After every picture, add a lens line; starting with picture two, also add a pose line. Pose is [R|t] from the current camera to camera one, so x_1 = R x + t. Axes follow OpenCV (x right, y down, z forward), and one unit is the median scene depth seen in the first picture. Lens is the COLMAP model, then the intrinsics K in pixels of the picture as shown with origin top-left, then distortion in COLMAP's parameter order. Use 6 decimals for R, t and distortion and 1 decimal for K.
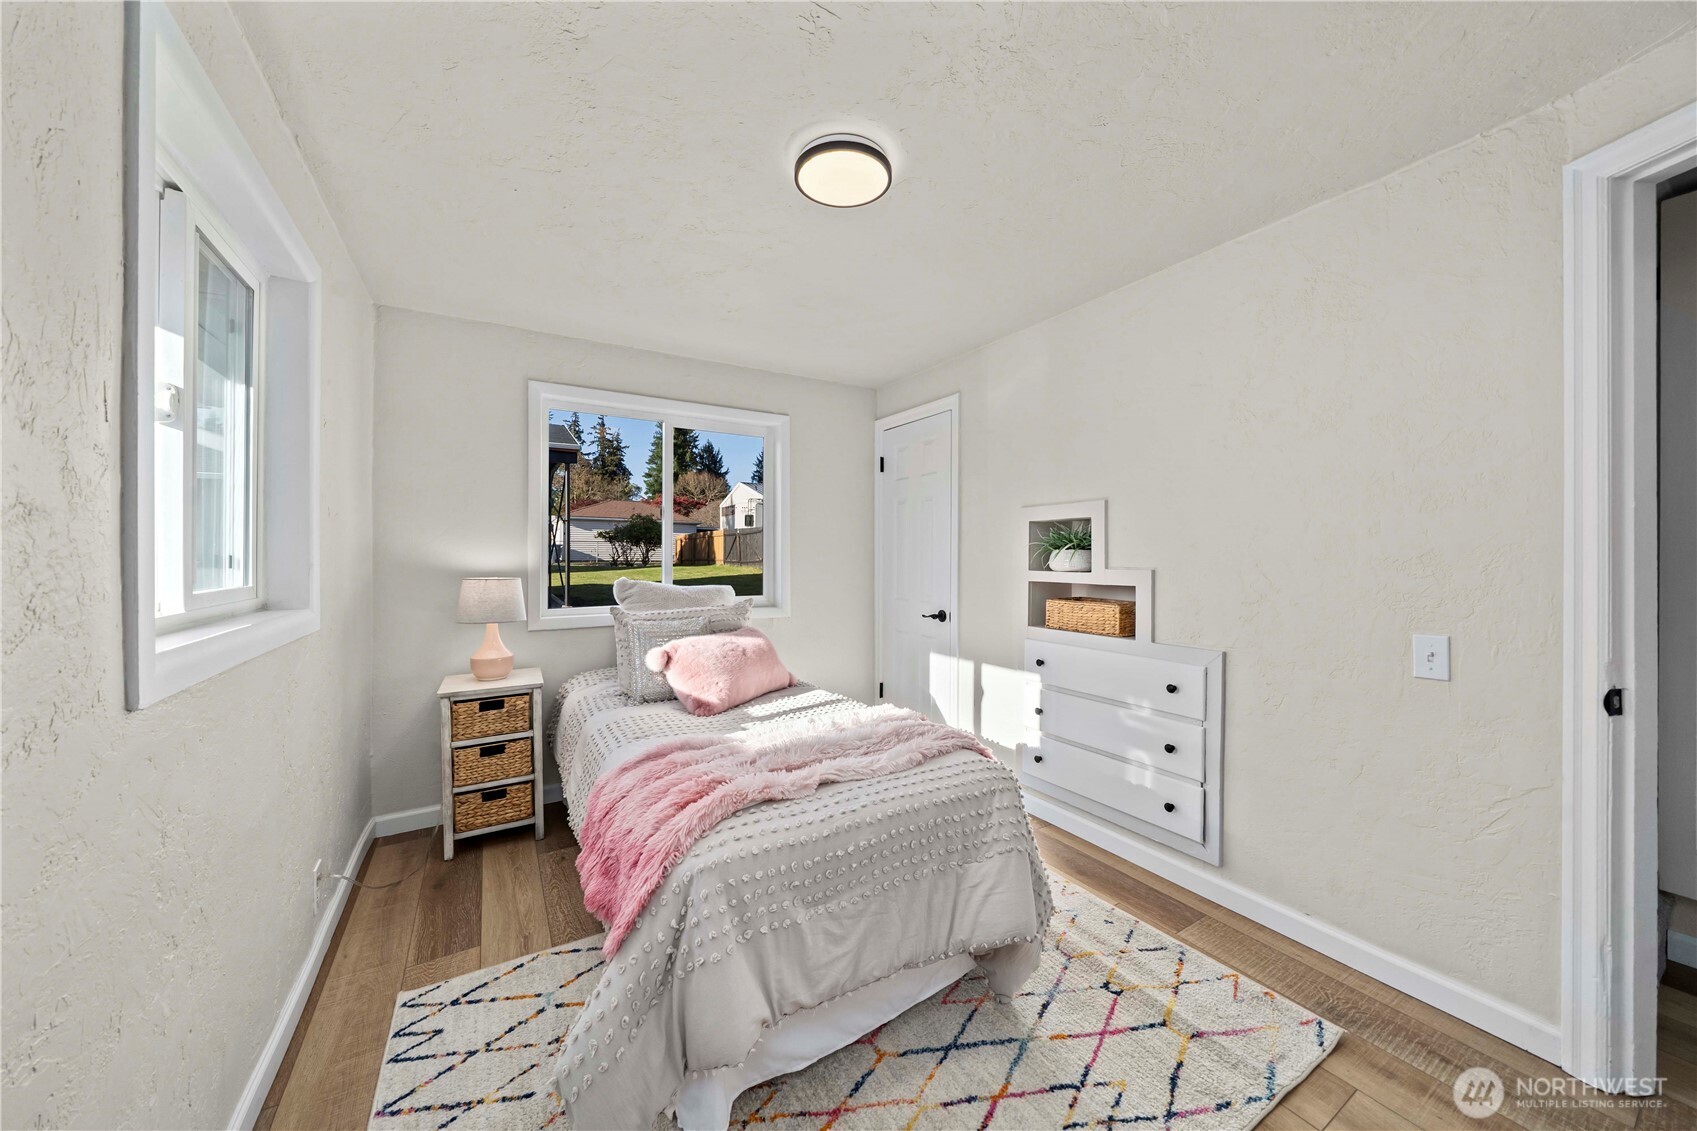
lens RADIAL K [[593.1, 0, 848.7], [0, 593.1, 571.4], [0, 0, 1]] dist [0.000963, 0.000076]
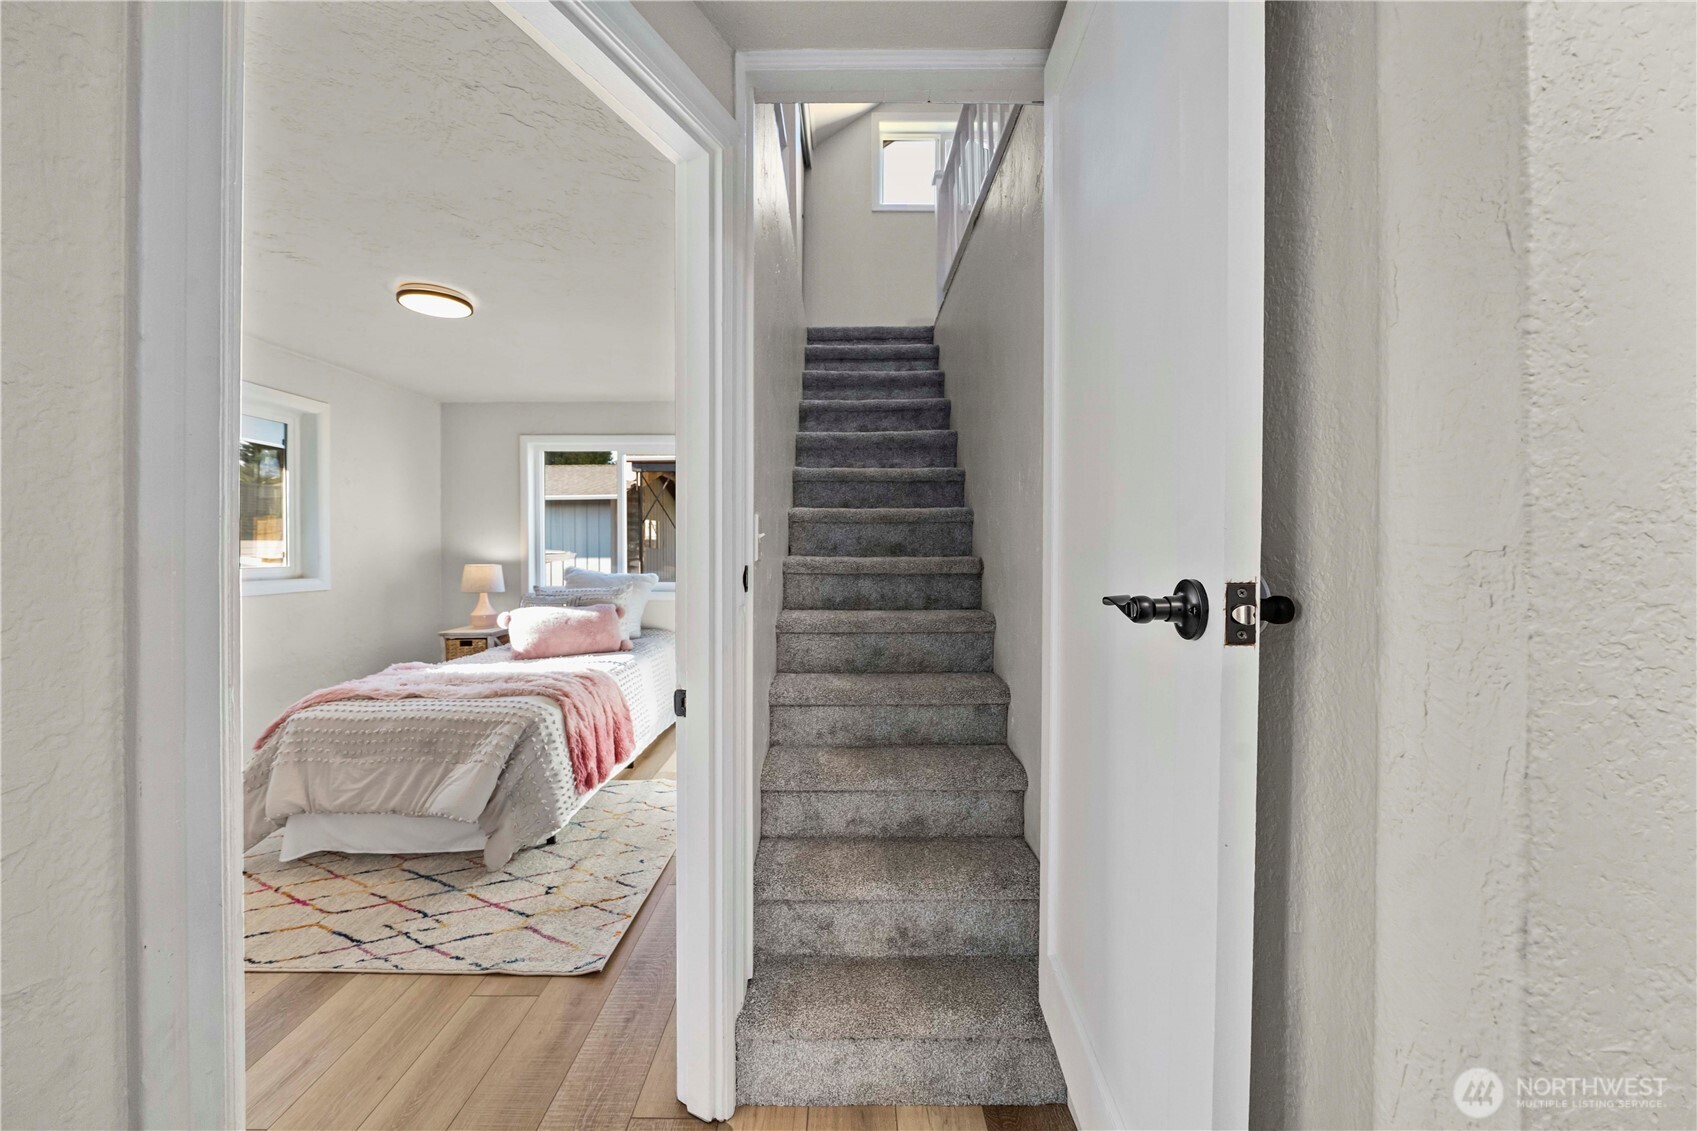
lens RADIAL K [[600.1, 0, 848.5], [0, 600.1, 565.5], [0, 0, 1]] dist [-0.000552, -0.000027]
pose [[0.845096, 0.012381, -0.534472, 1.881950], [-0.011199, 0.999922, 0.005455, -0.011428], [0.534498, 0.001375, 0.845169, 0.283271]]
